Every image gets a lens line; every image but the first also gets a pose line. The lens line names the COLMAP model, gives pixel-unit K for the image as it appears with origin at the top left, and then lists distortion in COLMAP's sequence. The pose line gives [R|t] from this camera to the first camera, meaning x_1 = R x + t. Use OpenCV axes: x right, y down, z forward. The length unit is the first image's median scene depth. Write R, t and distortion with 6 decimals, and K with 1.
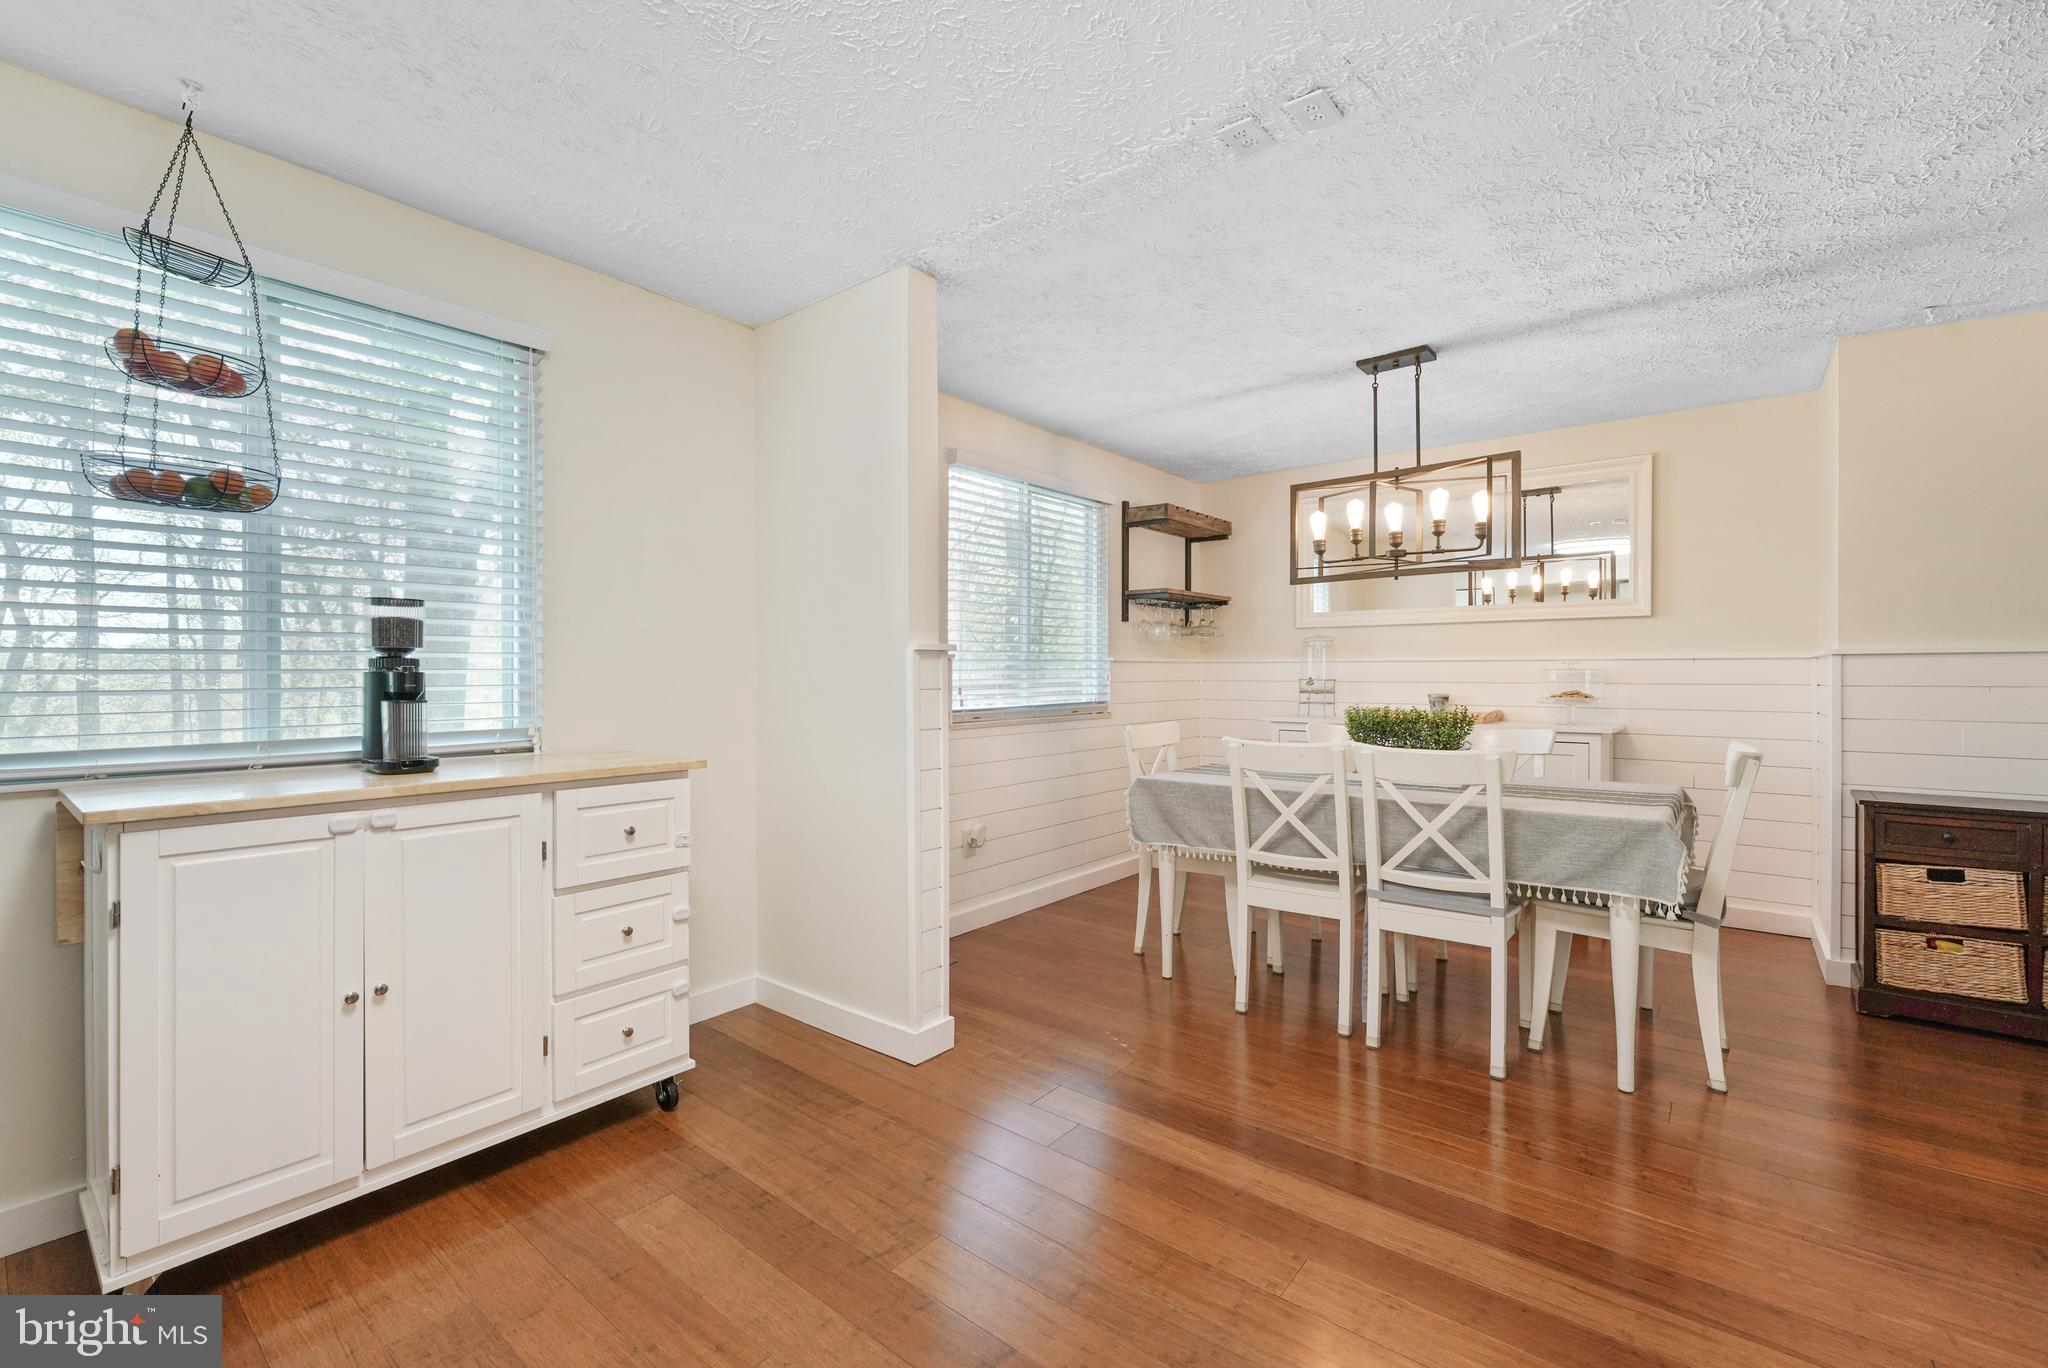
lens RADIAL K [[893.6, 0, 1024.0], [0, 893.6, 684.0], [0, 0, 1]] dist [0.002269, 0.000635]
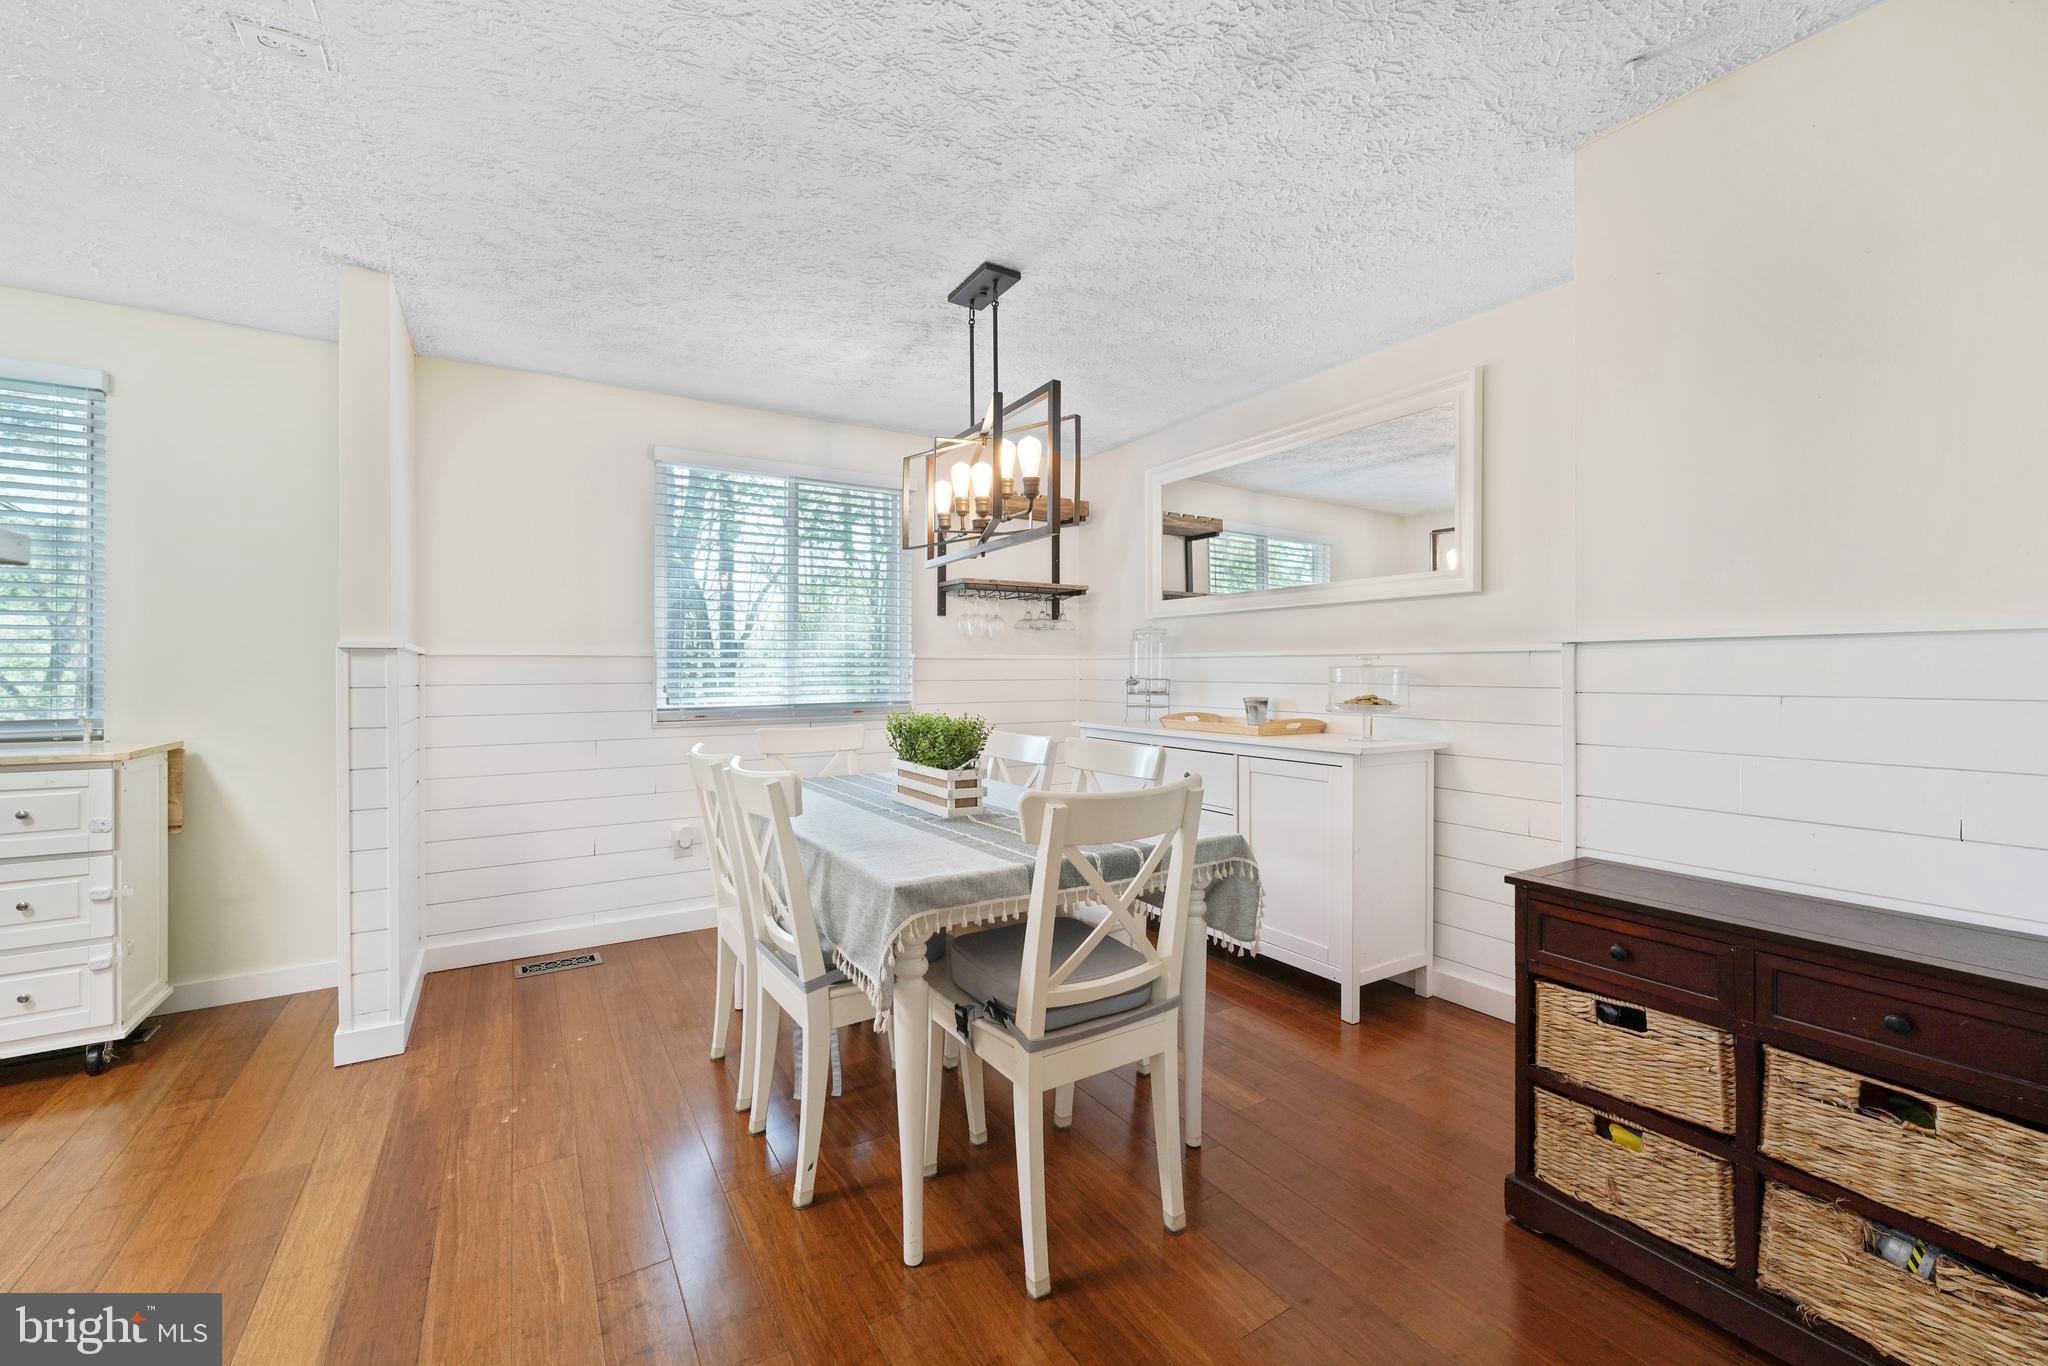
lens RADIAL K [[839.3, 0, 1018.0], [0, 839.3, 676.5], [0, 0, 1]] dist [-0.003151, 0.000077]
pose [[0.943170, 0.003101, -0.332297, 0.853376], [-0.004687, 0.999981, -0.003970, -0.005800], [0.332279, 0.005302, 0.943166, 0.355035]]
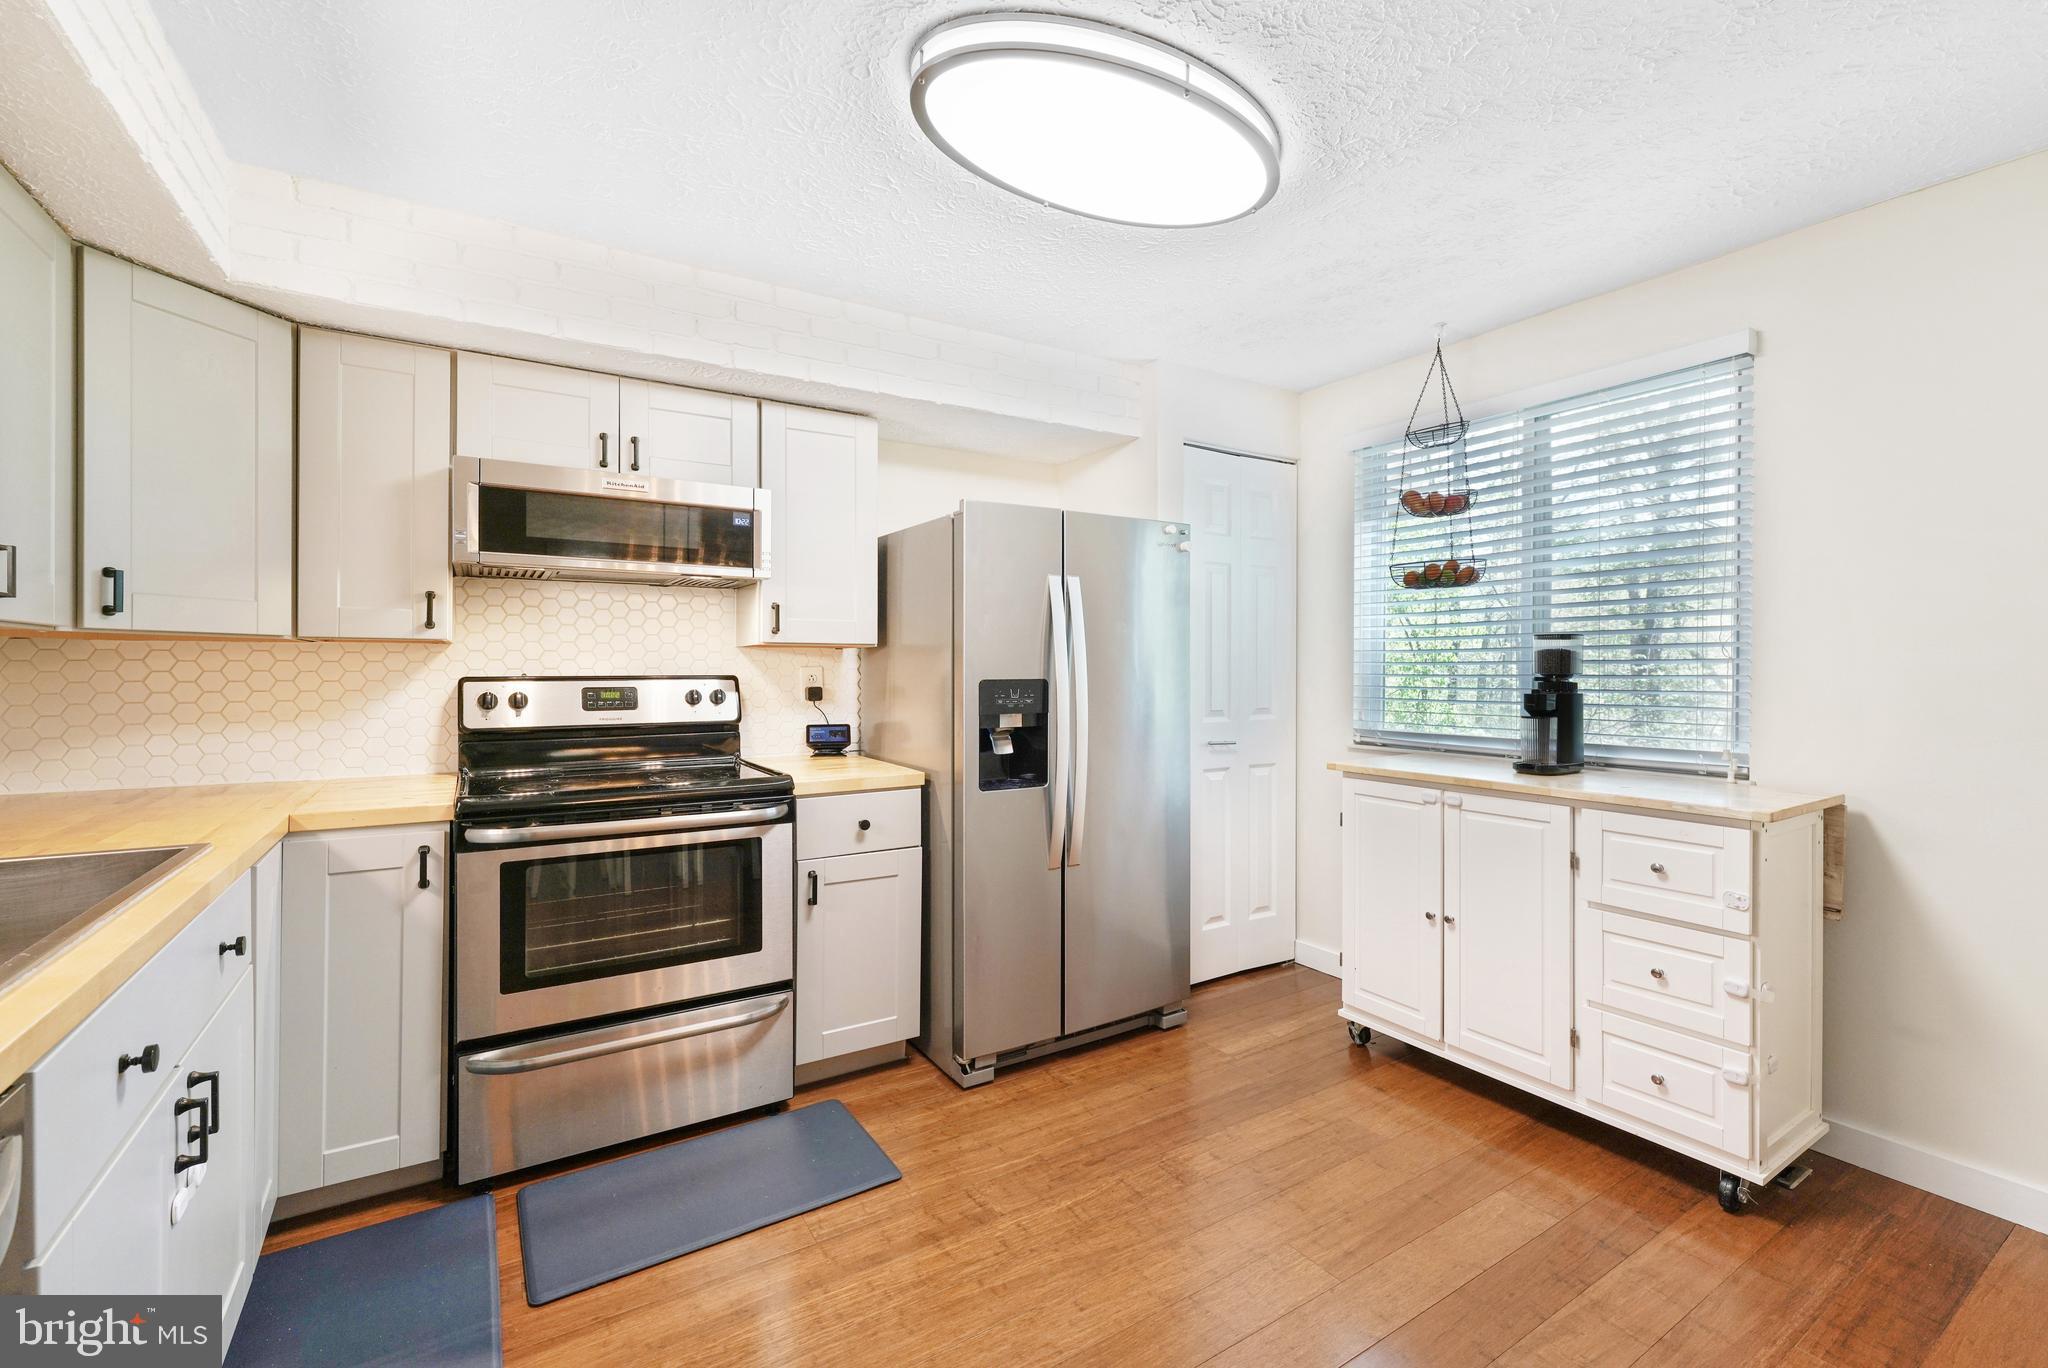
lens RADIAL K [[854.1, 0, 1029.3], [0, 854.1, 666.2], [0, 0, 1]] dist [0.003466, 0.000712]
pose [[-0.319238, 0.003968, -0.947666, 0.512595], [-0.007965, 0.999945, 0.006871, -0.041003], [0.947641, 0.009742, -0.319189, 0.532719]]
